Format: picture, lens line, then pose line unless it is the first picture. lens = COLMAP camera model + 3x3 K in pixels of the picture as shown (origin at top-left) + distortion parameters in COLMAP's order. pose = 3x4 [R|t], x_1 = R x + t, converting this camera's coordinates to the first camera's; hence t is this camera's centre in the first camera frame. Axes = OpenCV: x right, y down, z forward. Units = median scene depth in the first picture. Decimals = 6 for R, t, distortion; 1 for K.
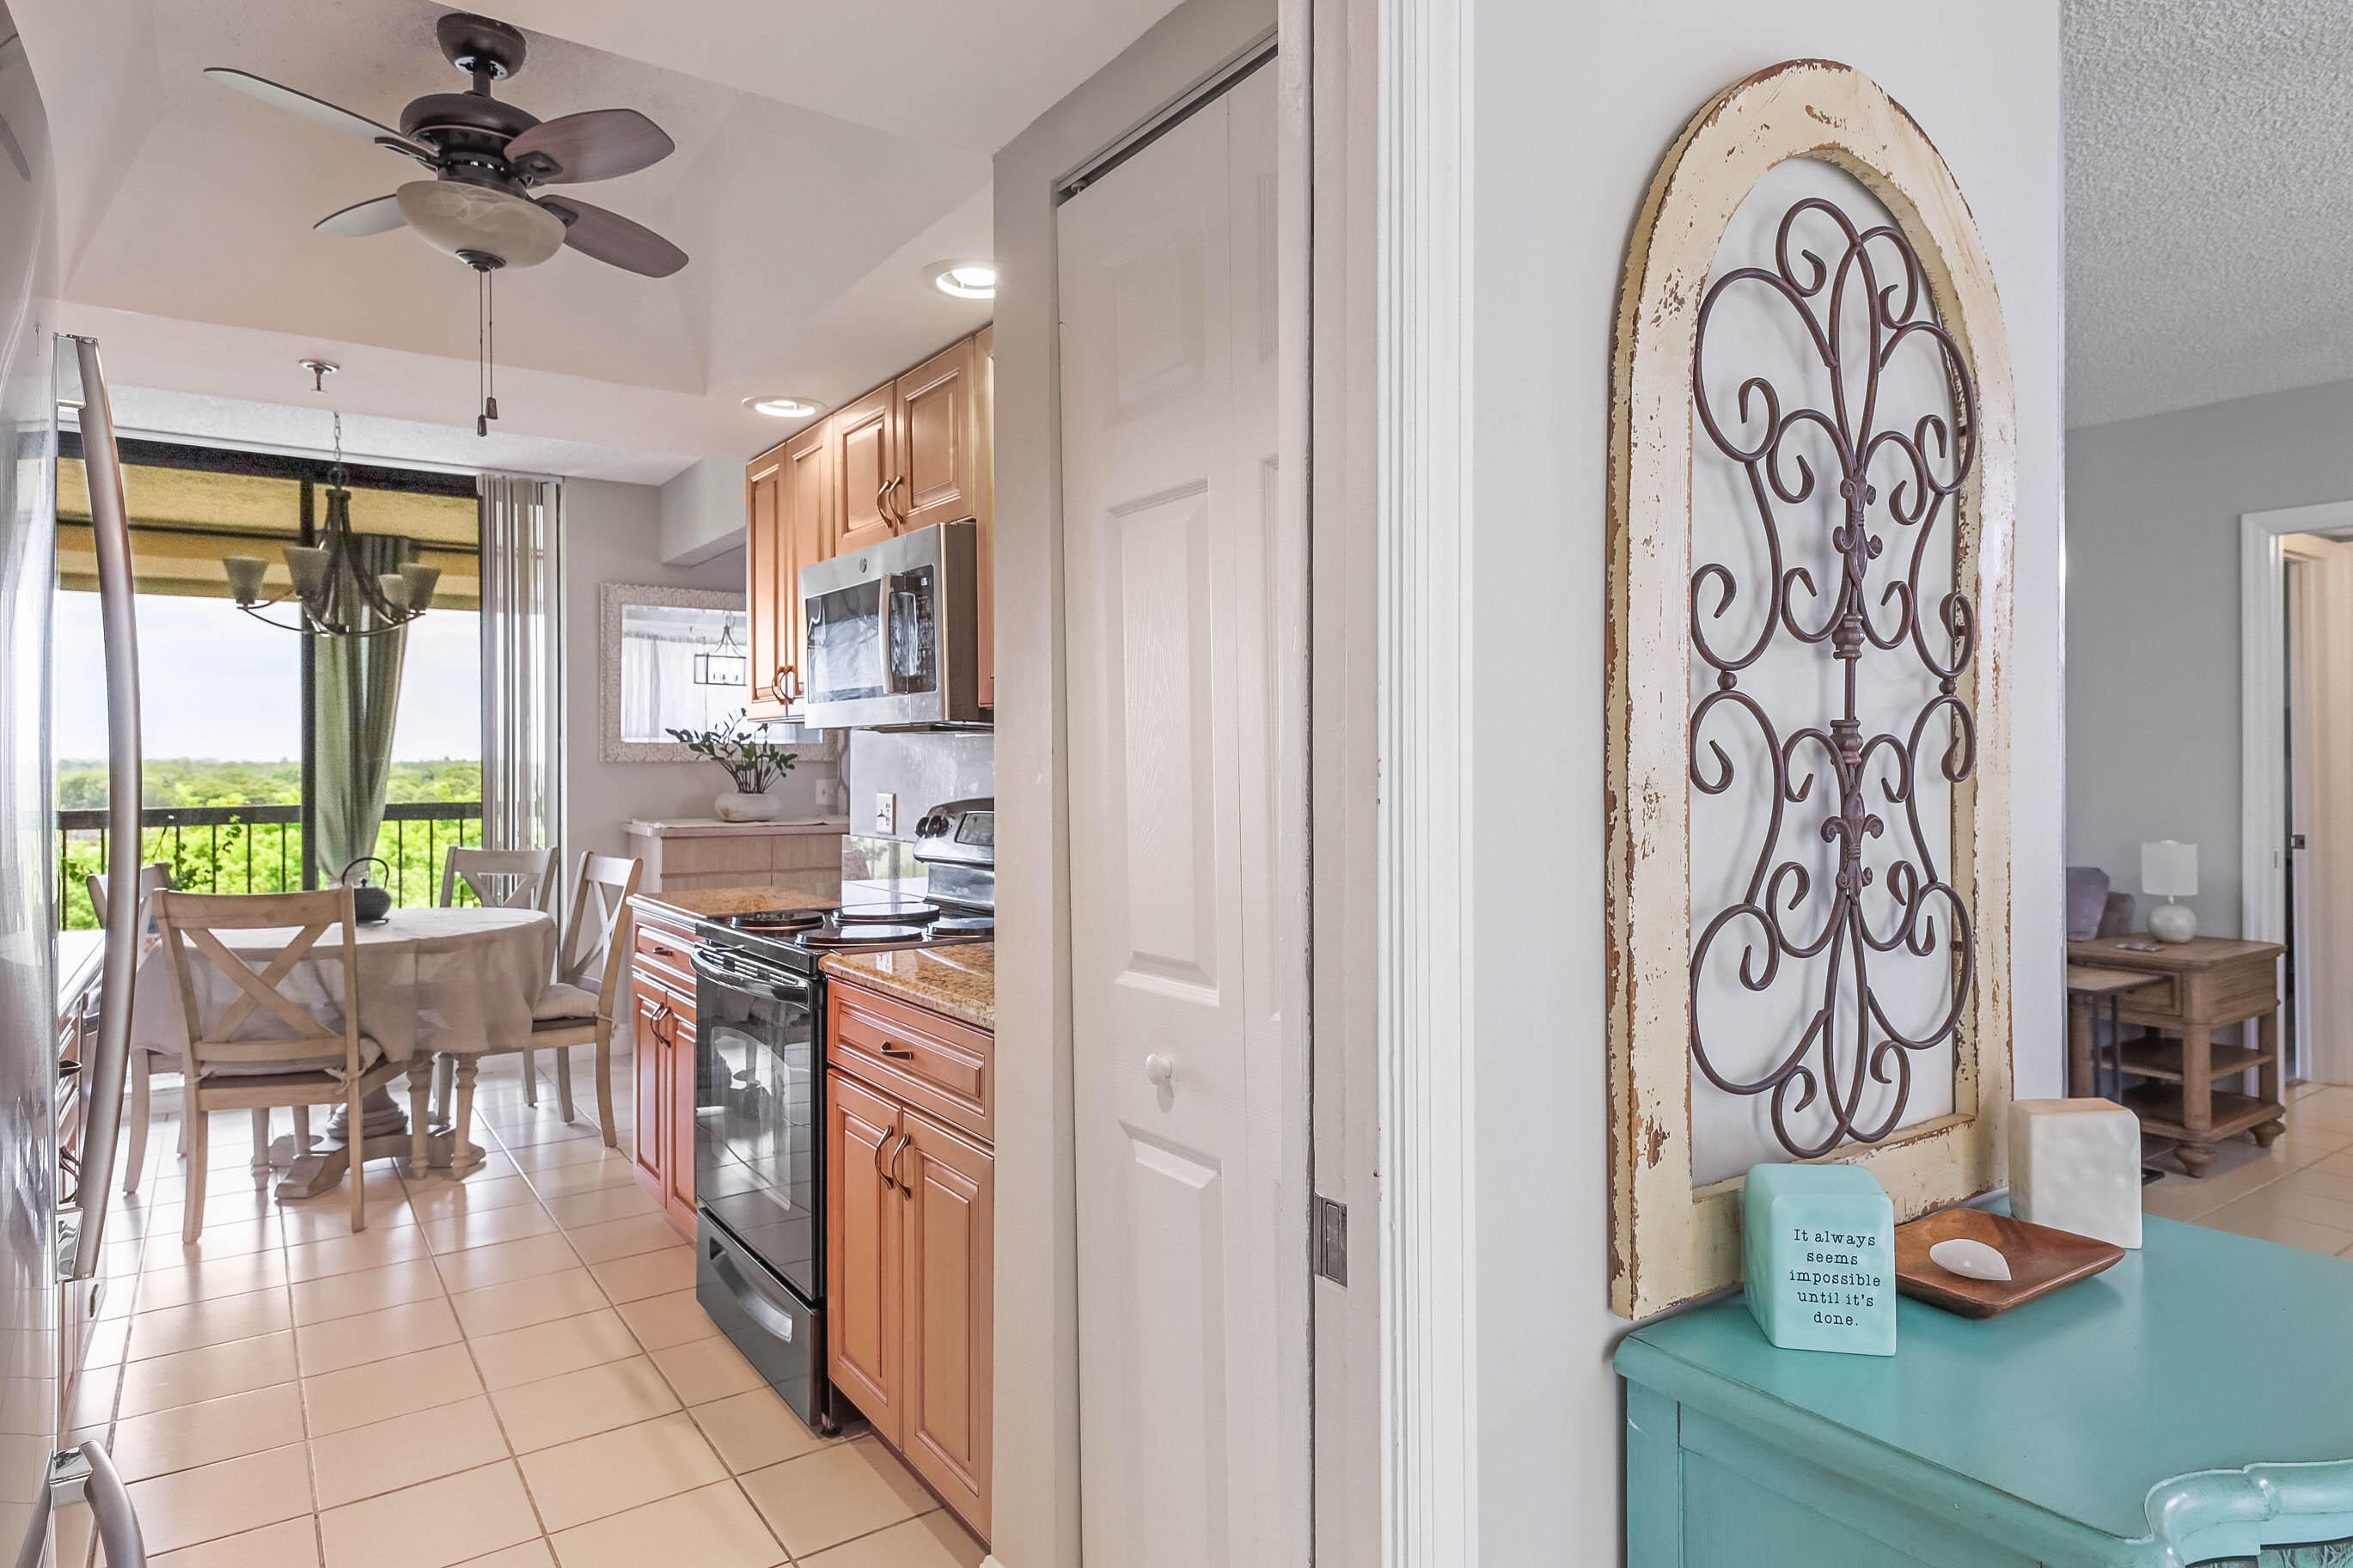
lens RADIAL K [[1296.4, 0, 1168.1], [0, 1296.4, 740.0], [0, 0, 1]] dist [0.019346, -0.000737]
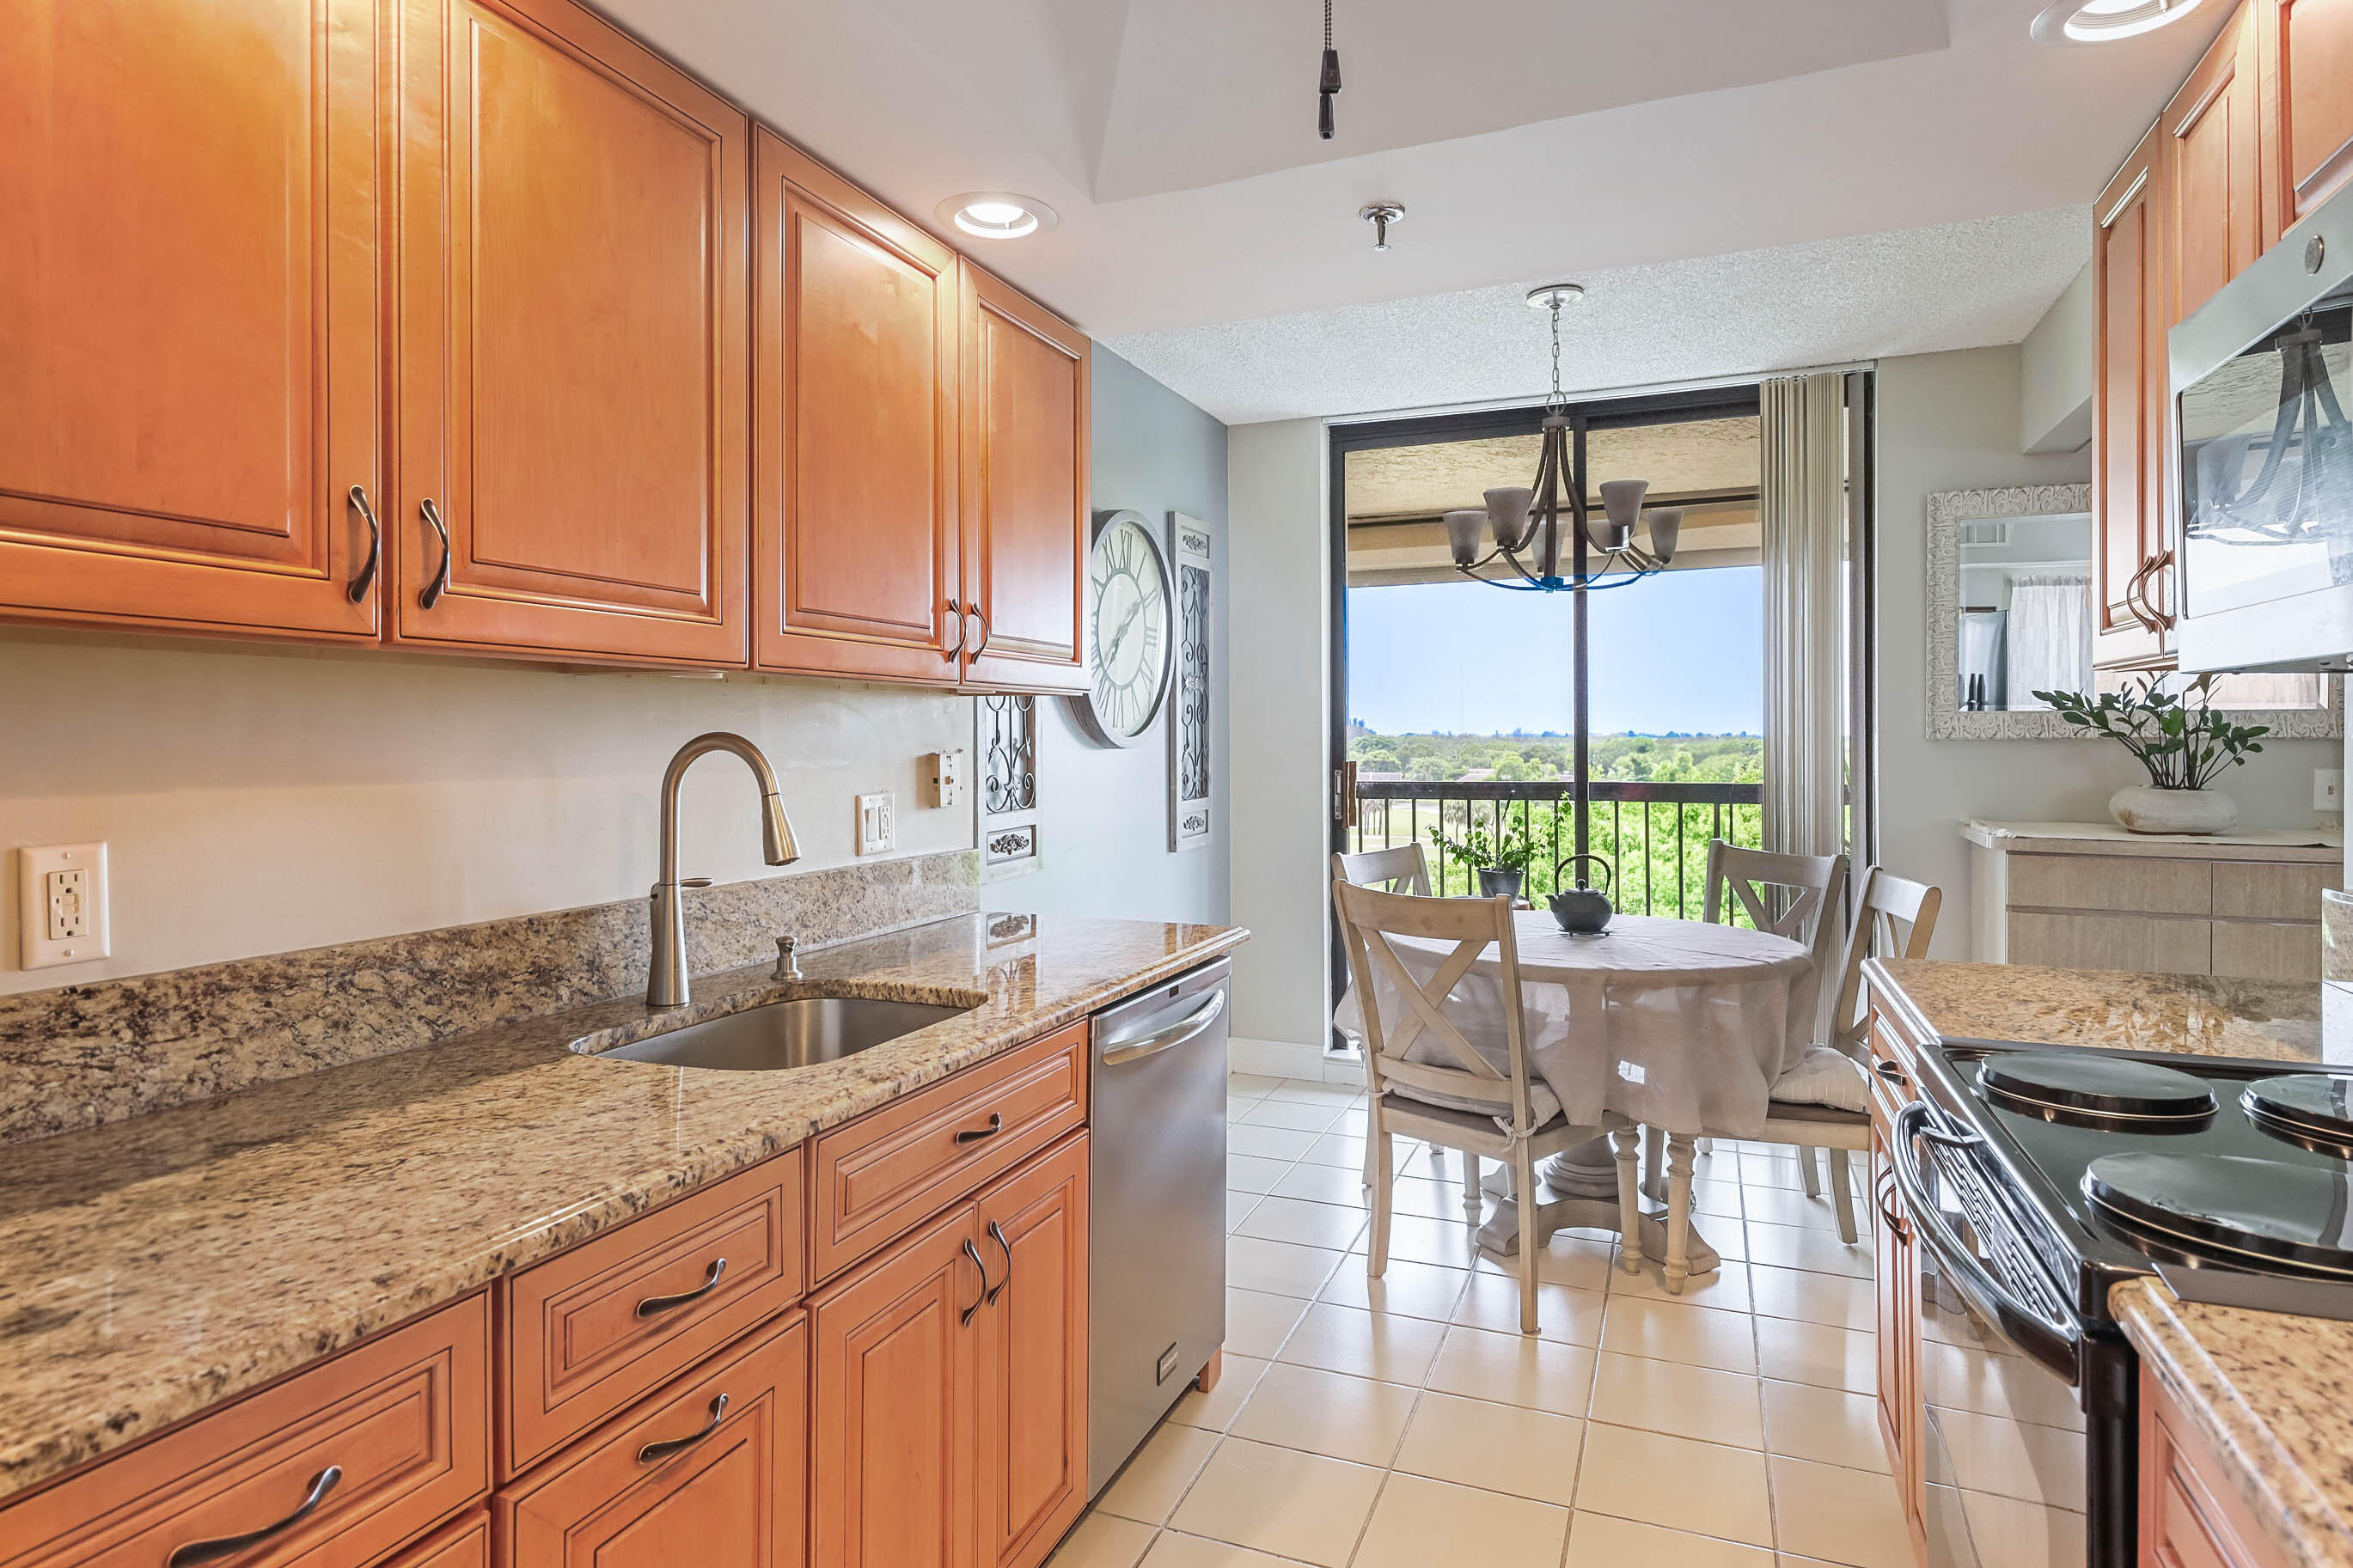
lens RADIAL K [[1296.4, 0, 1168.1], [0, 1296.4, 740.0], [0, 0, 1]] dist [0.019346, -0.000737]
pose [[0.530936, 0.002622, -0.847408, -0.044837], [0.013685, 0.999838, 0.011667, 0.003213], [0.847302, -0.017792, 0.530814, 0.274030]]
